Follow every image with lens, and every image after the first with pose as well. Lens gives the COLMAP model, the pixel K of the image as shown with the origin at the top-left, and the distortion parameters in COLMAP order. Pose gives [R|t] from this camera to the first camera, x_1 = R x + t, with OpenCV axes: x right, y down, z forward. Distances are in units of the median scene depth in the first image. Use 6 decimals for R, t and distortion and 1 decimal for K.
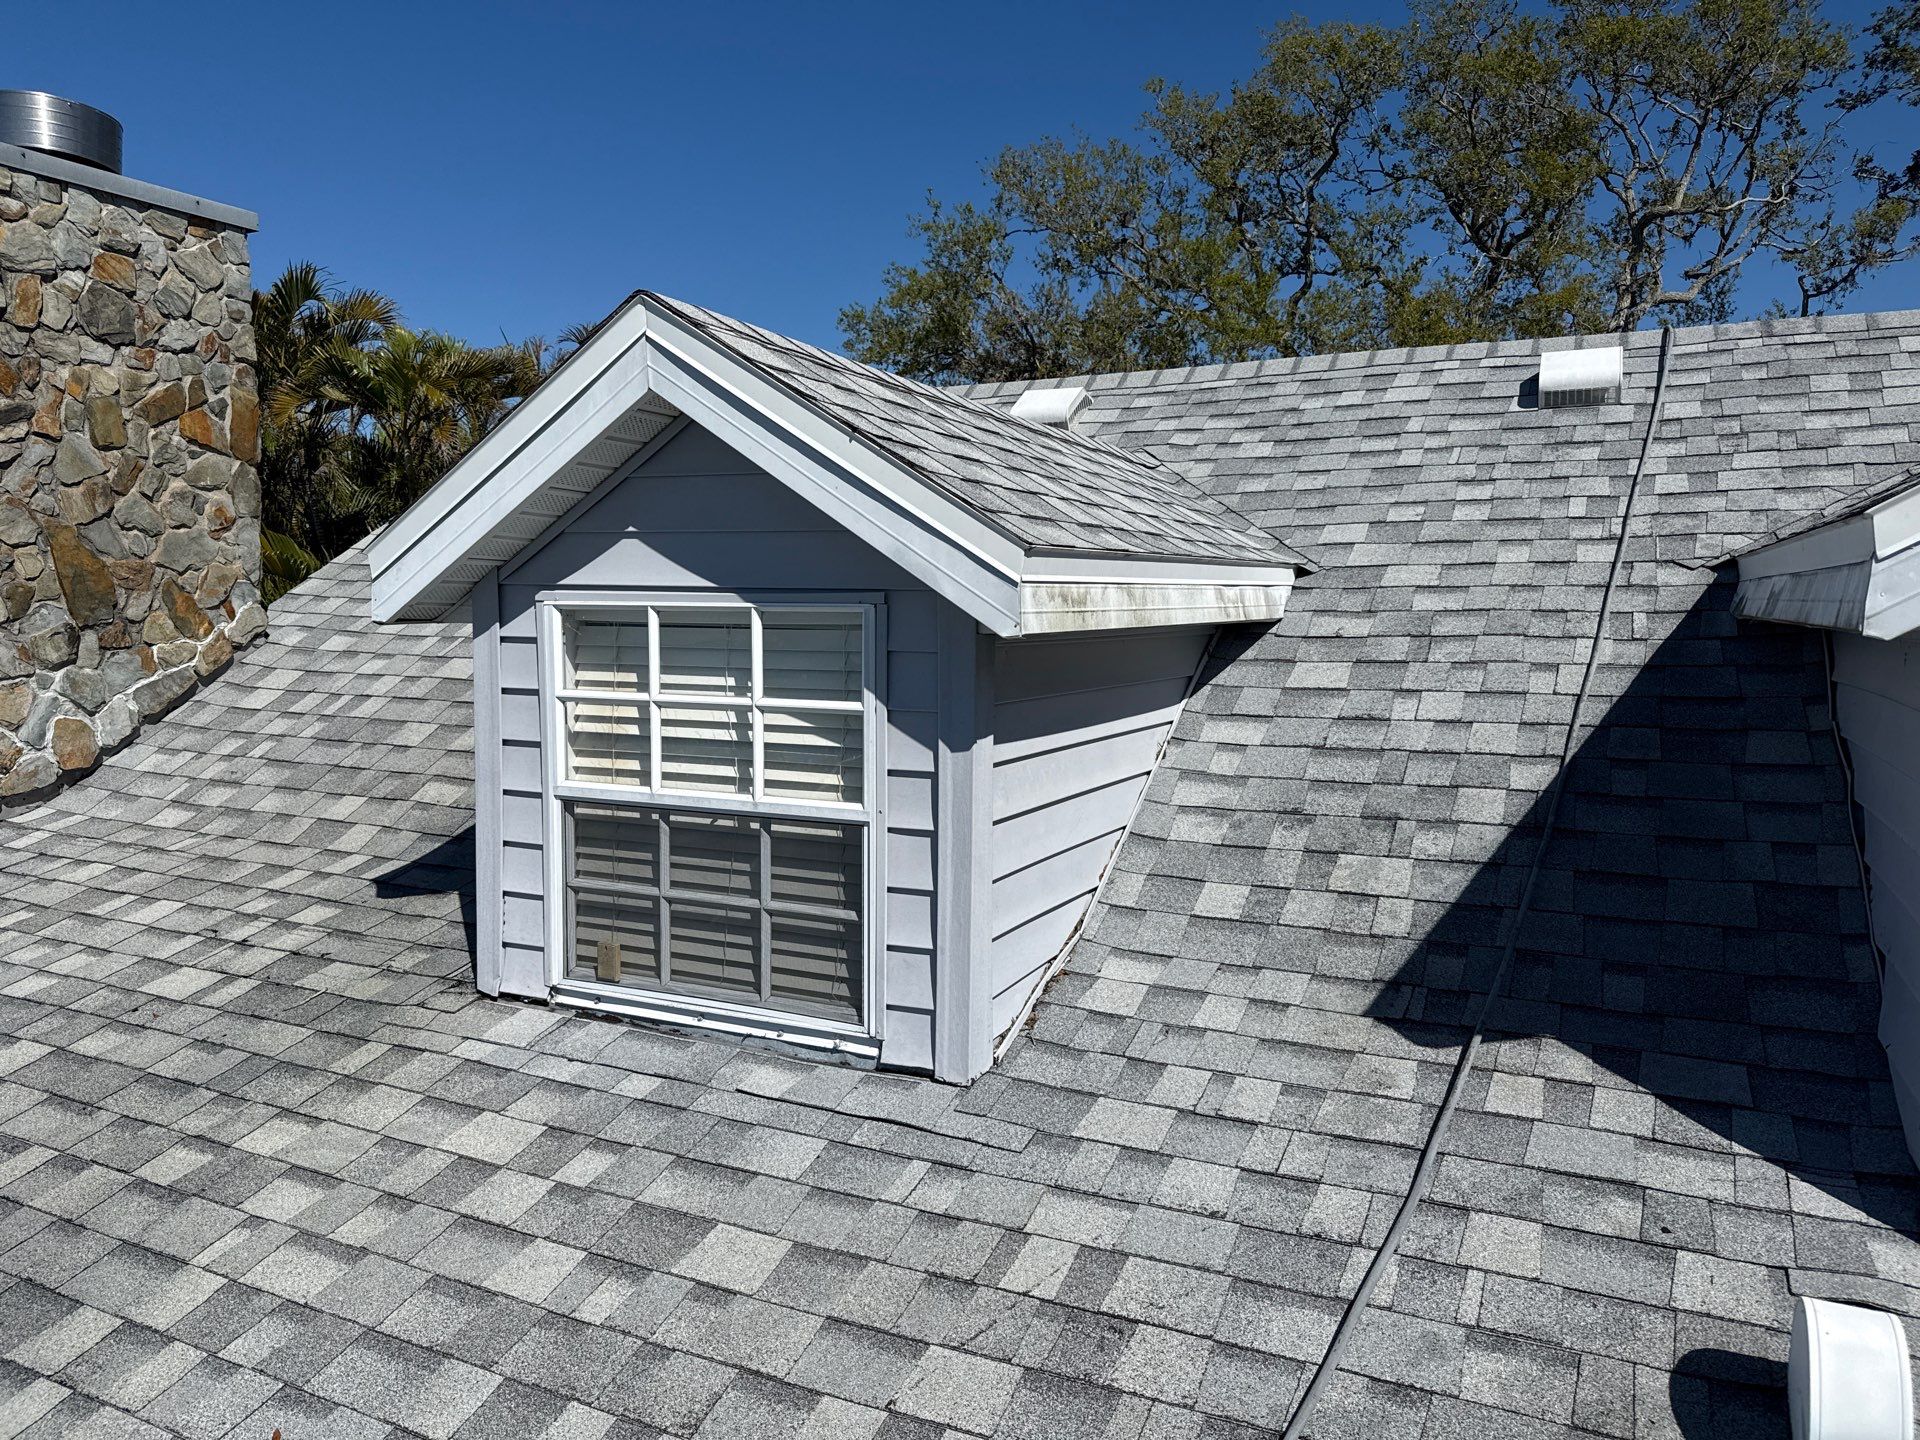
lens RADIAL K [[1352.4, 0, 966.4], [0, 1352.4, 720.1], [0, 0, 1]] dist [-0.014387, -0.014047]
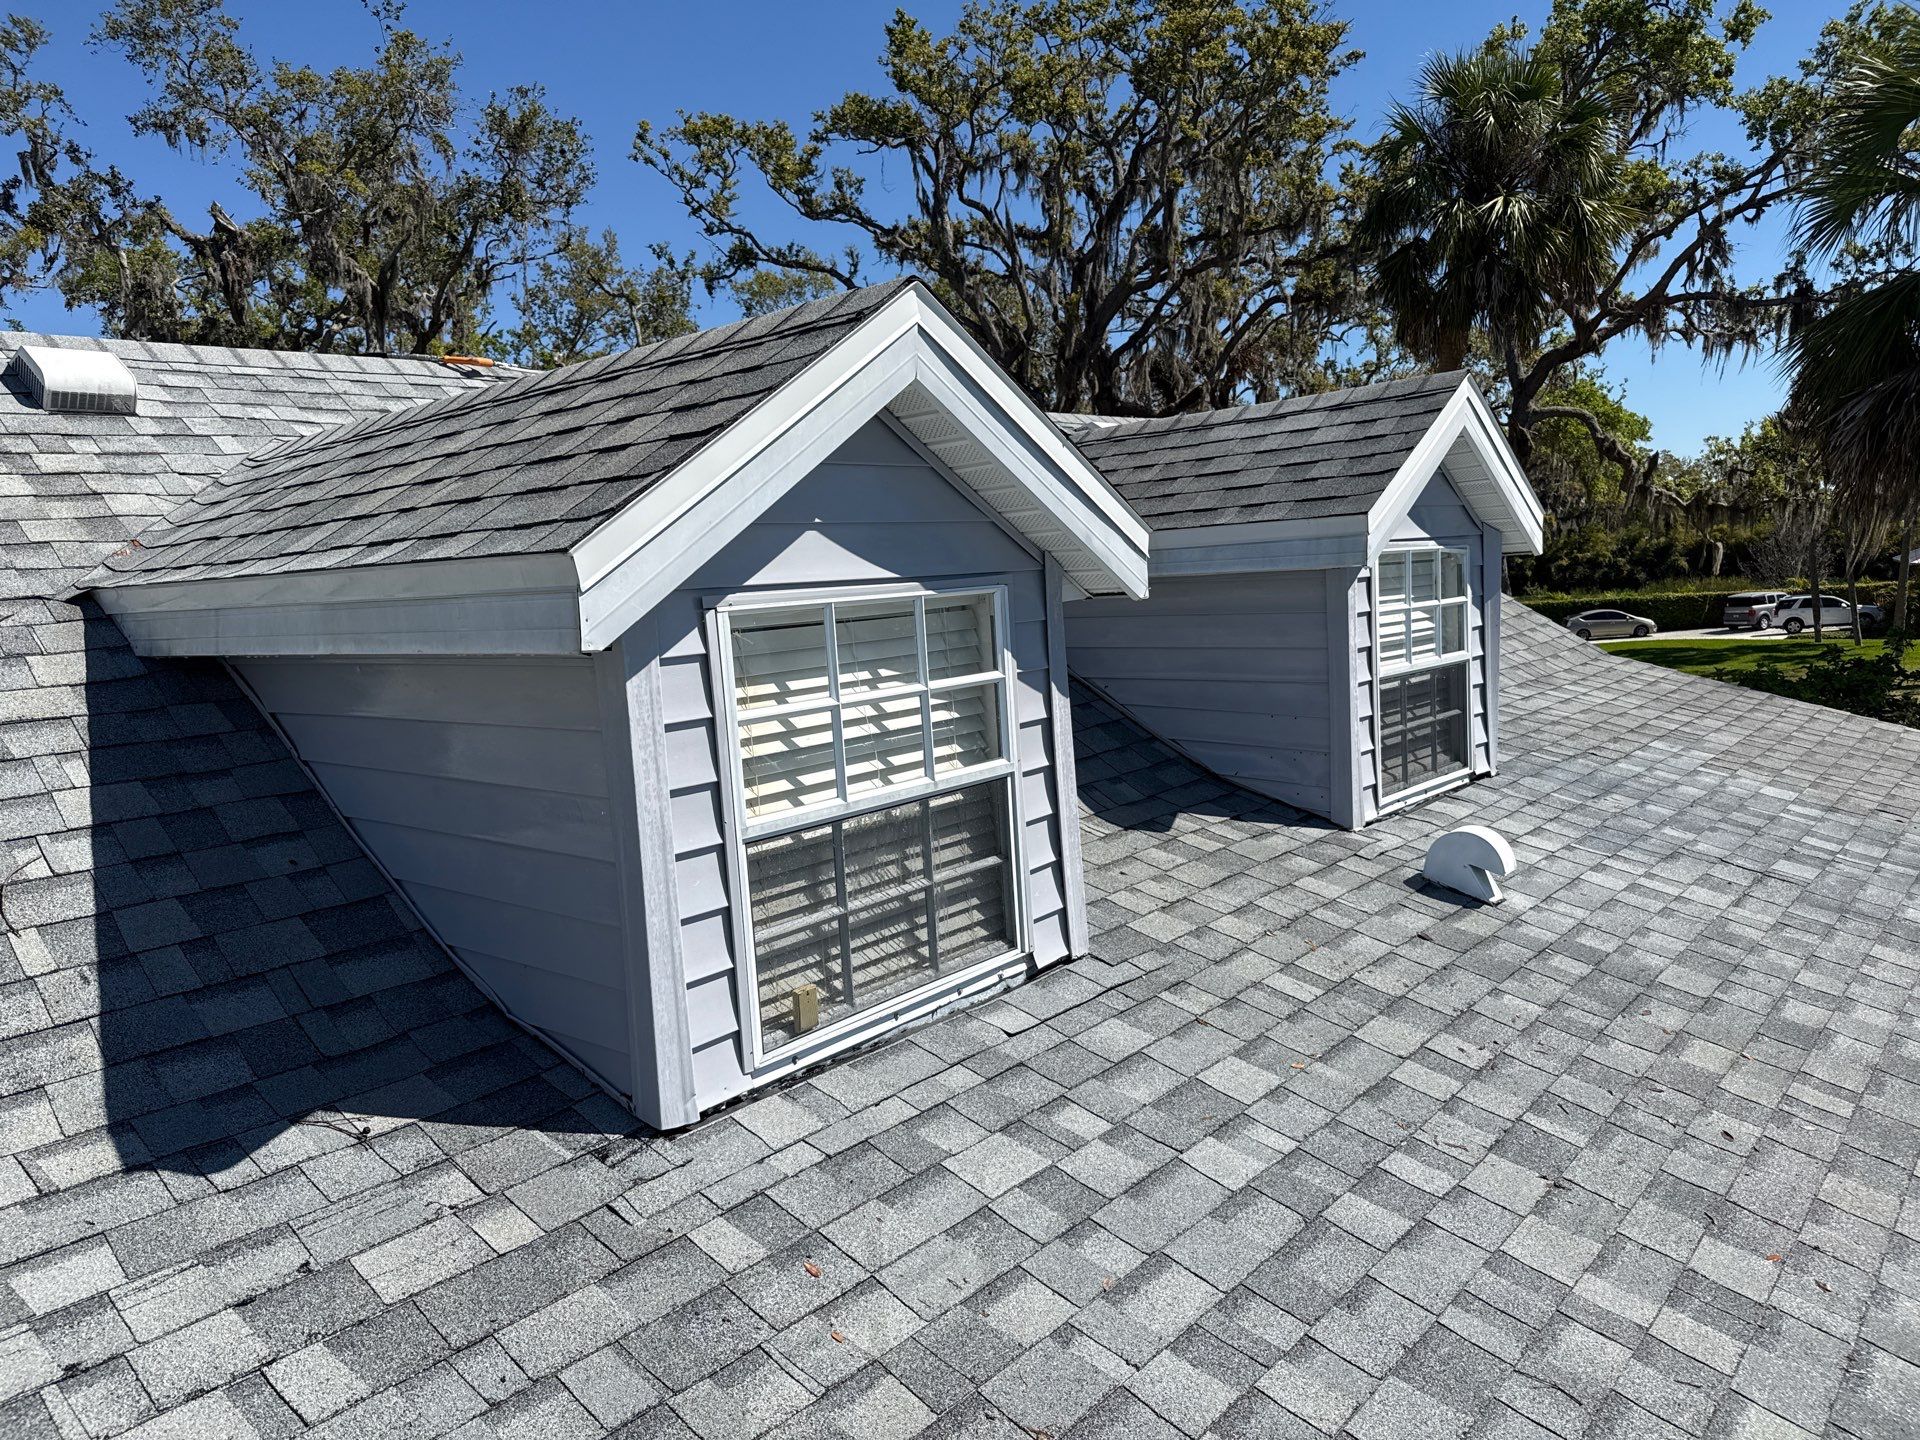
lens RADIAL K [[1352.4, 0, 967.7], [0, 1352.4, 719.0], [0, 0, 1]] dist [-0.014387, -0.014047]
pose [[0.241976, -0.129698, 0.961575, -1.161995], [0.143841, 0.984870, 0.096643, -0.085455], [-0.959561, 0.114929, 0.256970, 0.706888]]
